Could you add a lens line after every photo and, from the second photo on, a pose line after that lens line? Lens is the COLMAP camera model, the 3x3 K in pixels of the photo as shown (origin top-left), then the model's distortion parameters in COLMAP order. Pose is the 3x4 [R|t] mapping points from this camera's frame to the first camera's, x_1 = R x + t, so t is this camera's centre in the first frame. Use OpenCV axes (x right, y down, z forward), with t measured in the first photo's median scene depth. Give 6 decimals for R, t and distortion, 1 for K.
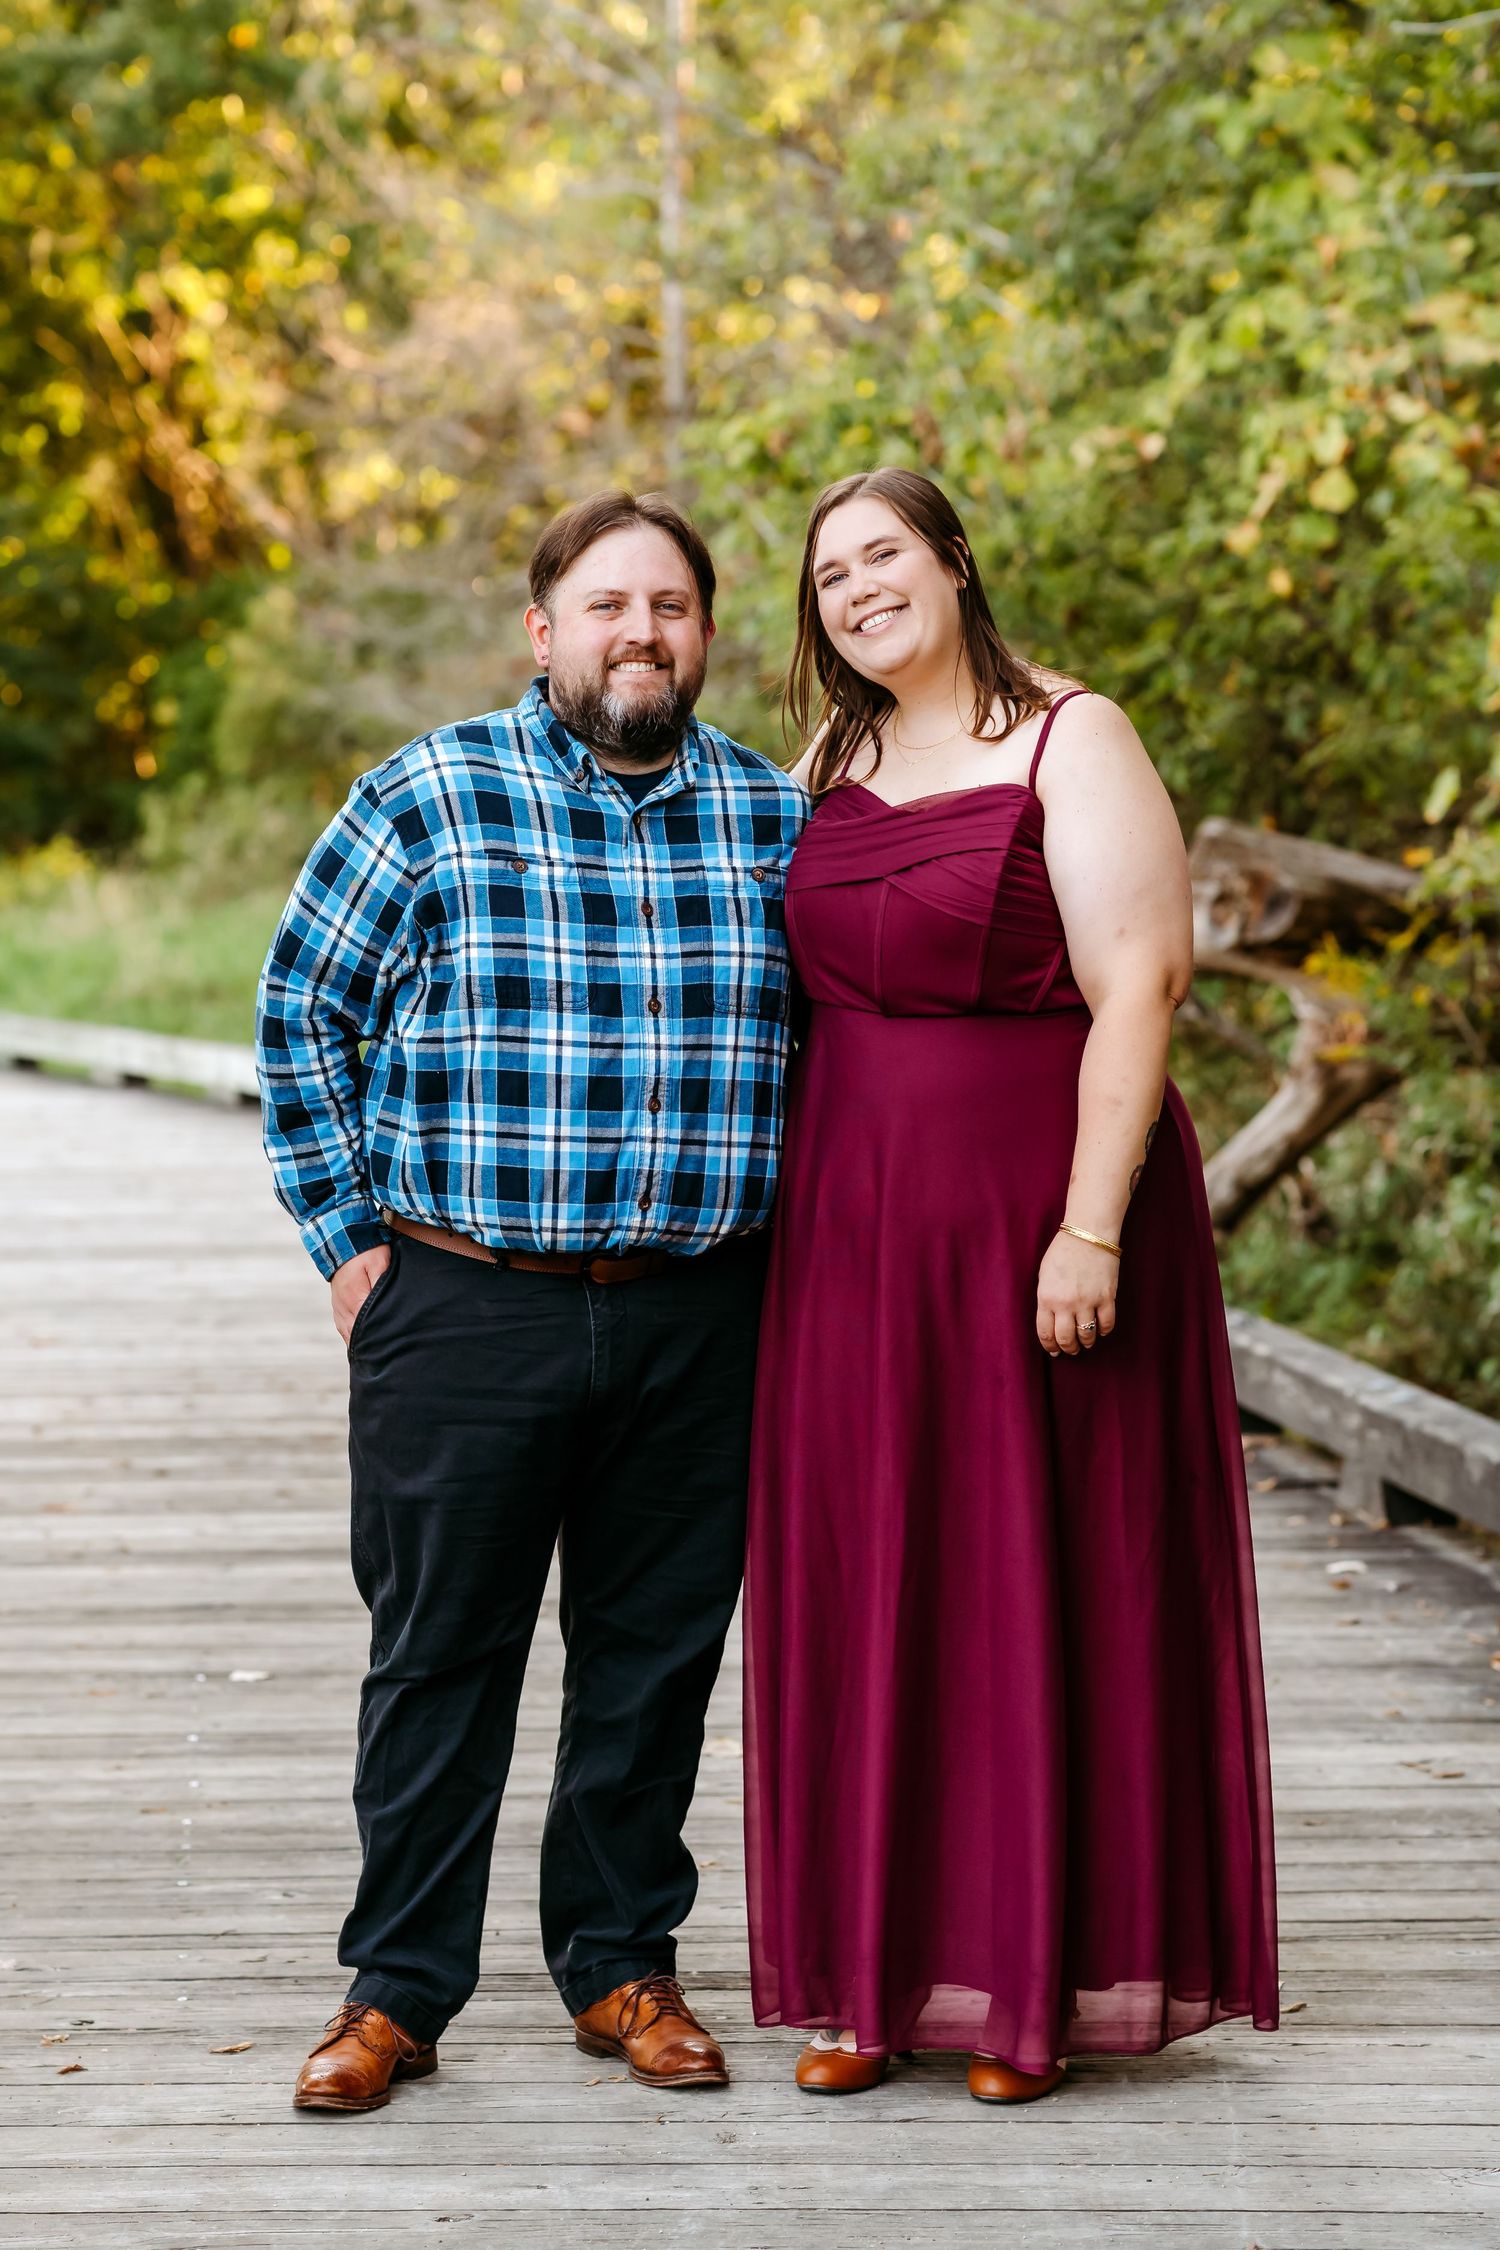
lens RADIAL K [[5556.5, 0, 750.0], [0, 5556.5, 1125.0], [0, 0, 1]] dist [0.001685, 0.309485]
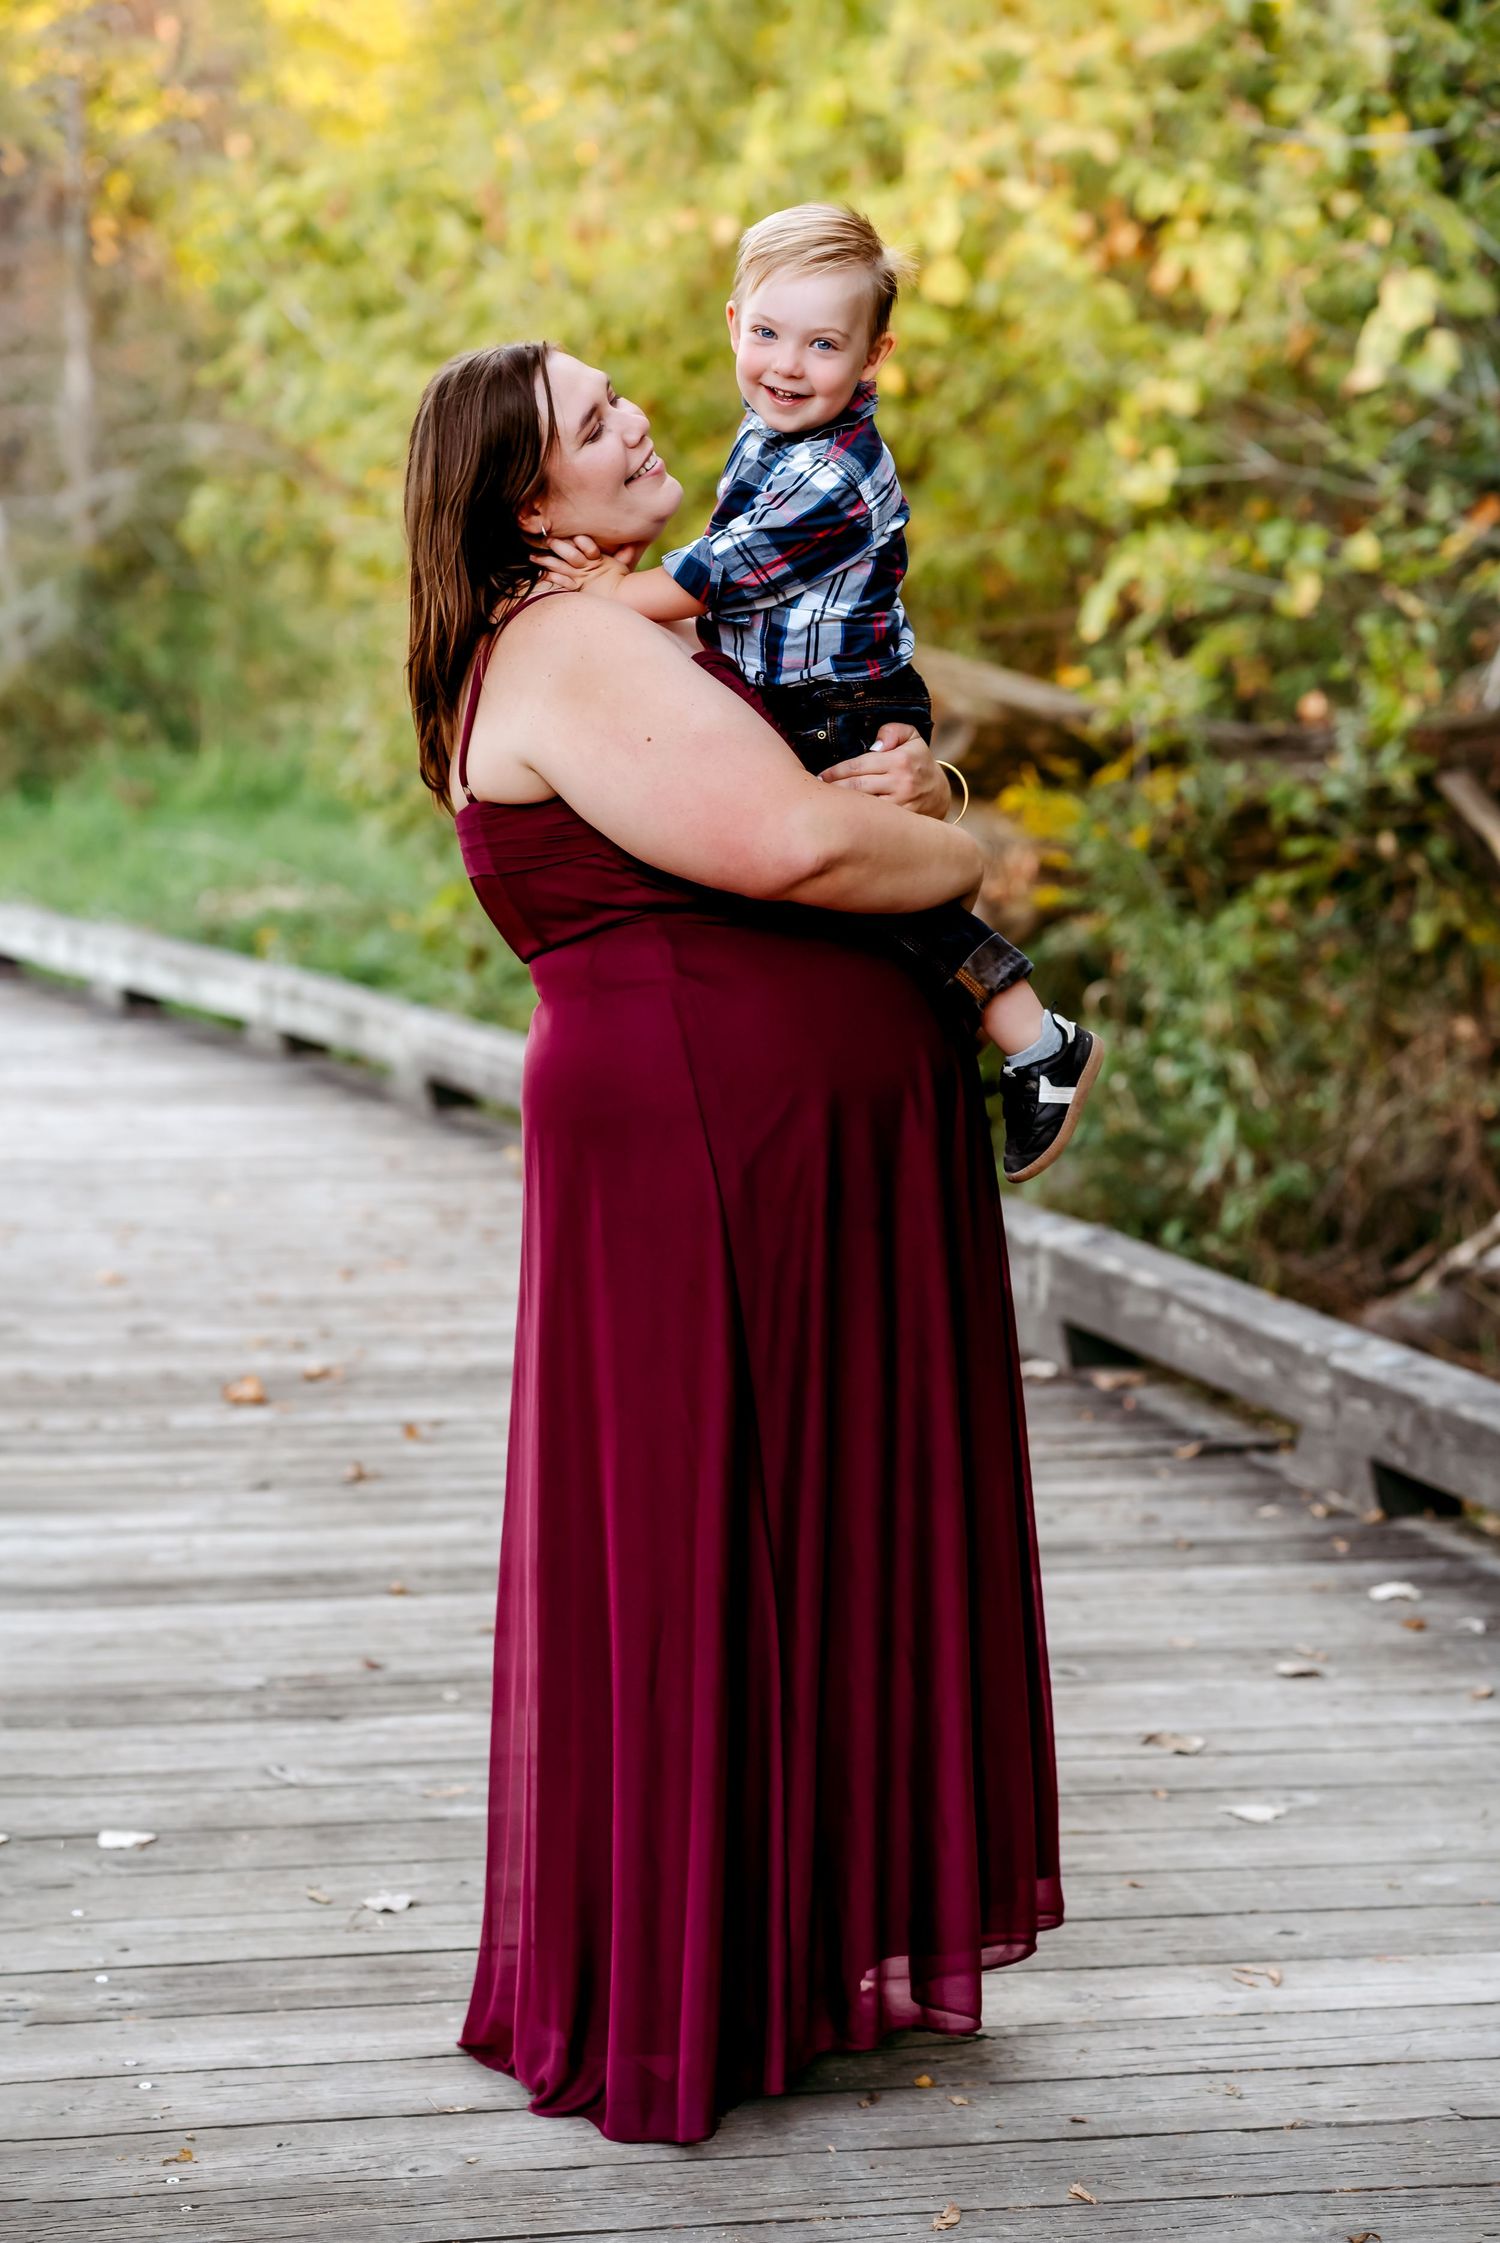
lens RADIAL K [[5539.2, 0, 750.0], [0, 5539.2, 1121.5], [0, 0, 1]] dist [0.001685, 0.309485]
pose [[0.994092, 0.013978, 0.107641, -0.034495], [-0.017501, 0.999339, 0.031851, -0.004909], [-0.107124, -0.033547, 0.993680, 0.122870]]
